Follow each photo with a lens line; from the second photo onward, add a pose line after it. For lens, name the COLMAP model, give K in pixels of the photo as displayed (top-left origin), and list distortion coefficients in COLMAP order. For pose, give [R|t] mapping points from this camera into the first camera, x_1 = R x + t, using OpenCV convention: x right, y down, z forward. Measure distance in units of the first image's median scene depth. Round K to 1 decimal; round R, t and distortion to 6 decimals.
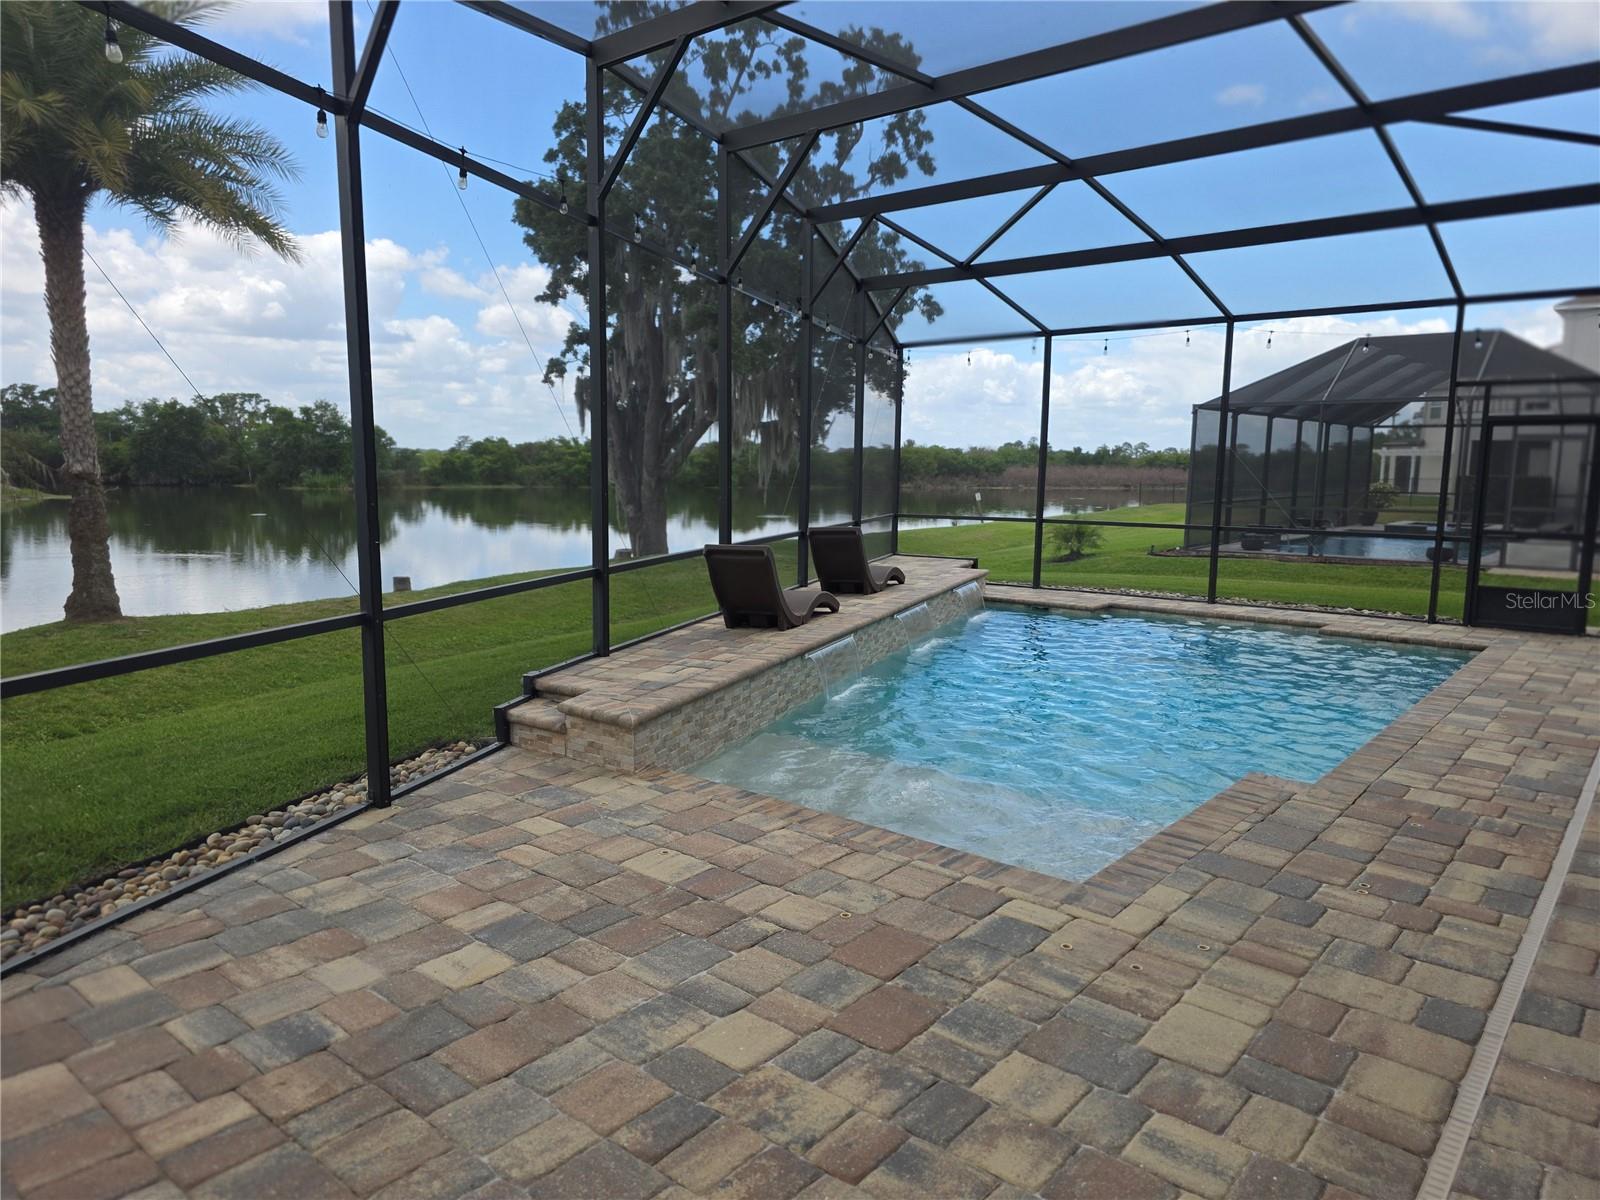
lens RADIAL K [[1073.3, 0, 799.5], [0, 1073.3, 602.3], [0, 0, 1]] dist [0.052032, -0.045511]
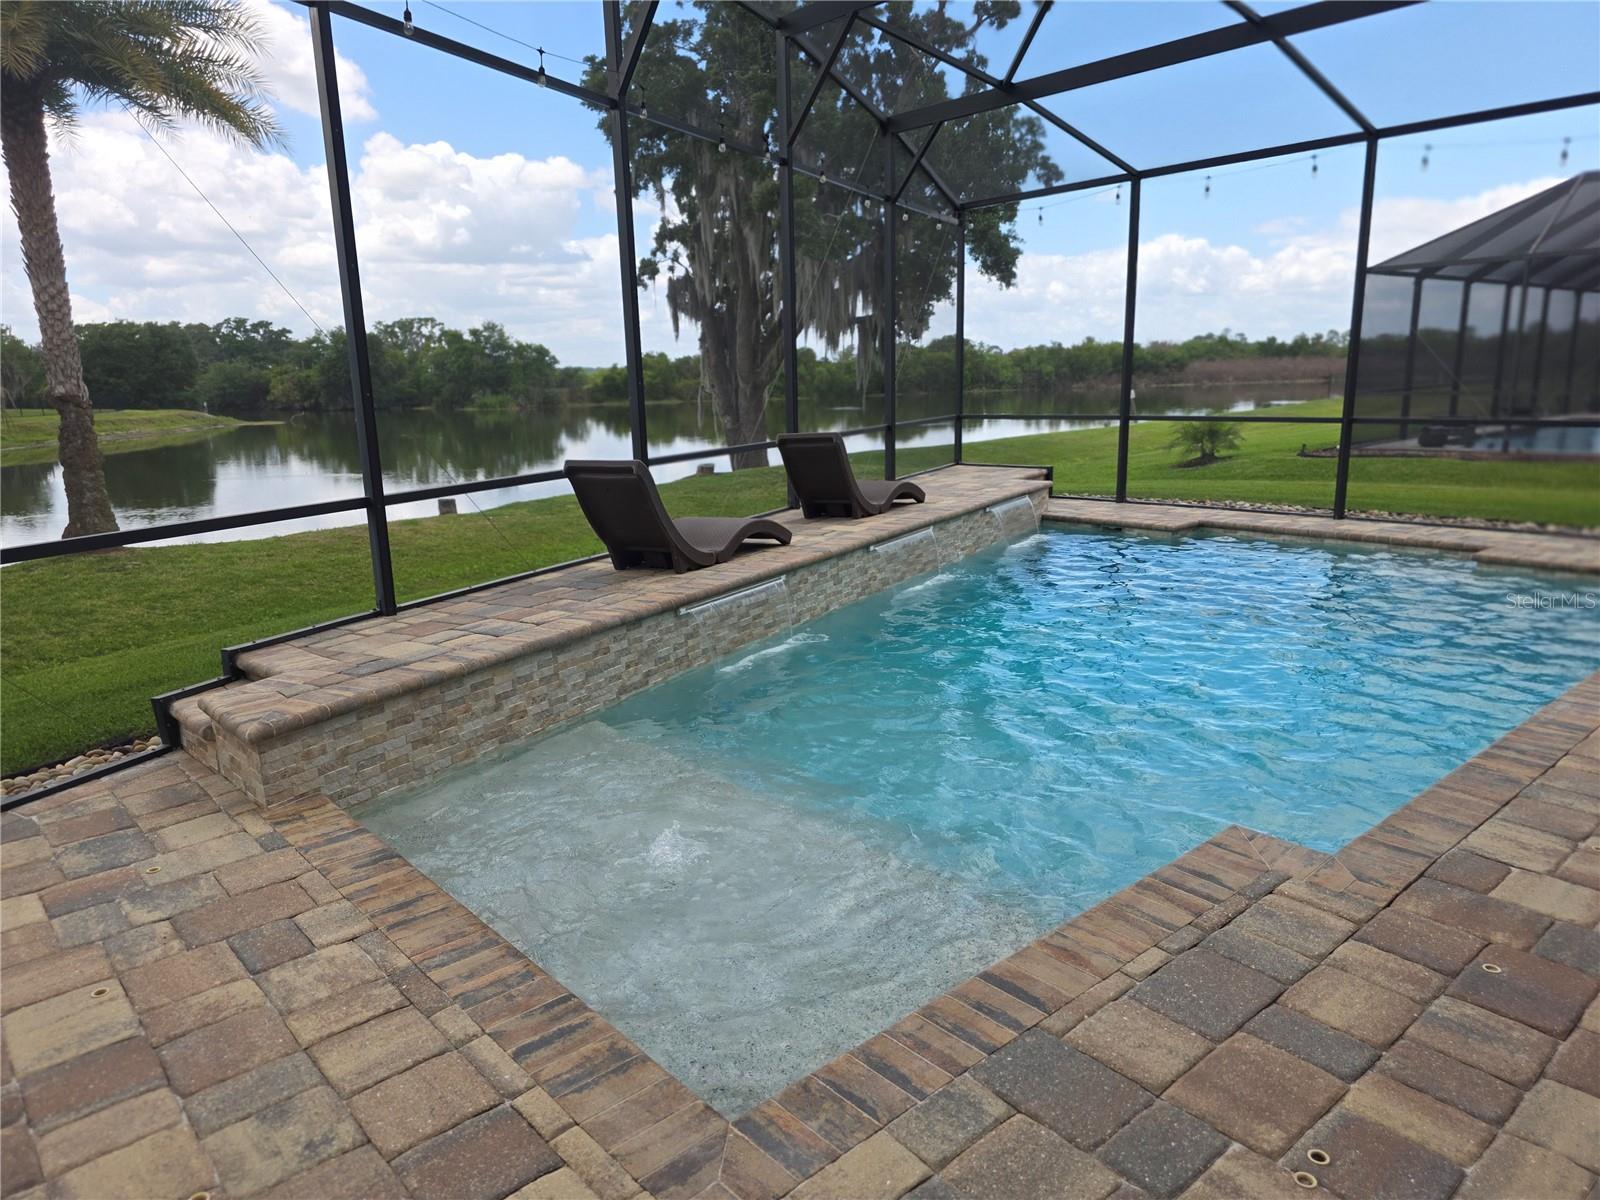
lens RADIAL K [[1073.3, 0, 805.2], [0, 1073.3, 612.2], [0, 0, 1]] dist [0.052032, -0.045511]
pose [[0.988170, -0.001319, -0.153359, 0.119083], [0.015389, 0.995769, 0.090594, -0.008606], [0.152591, -0.091883, 0.984009, 0.165276]]
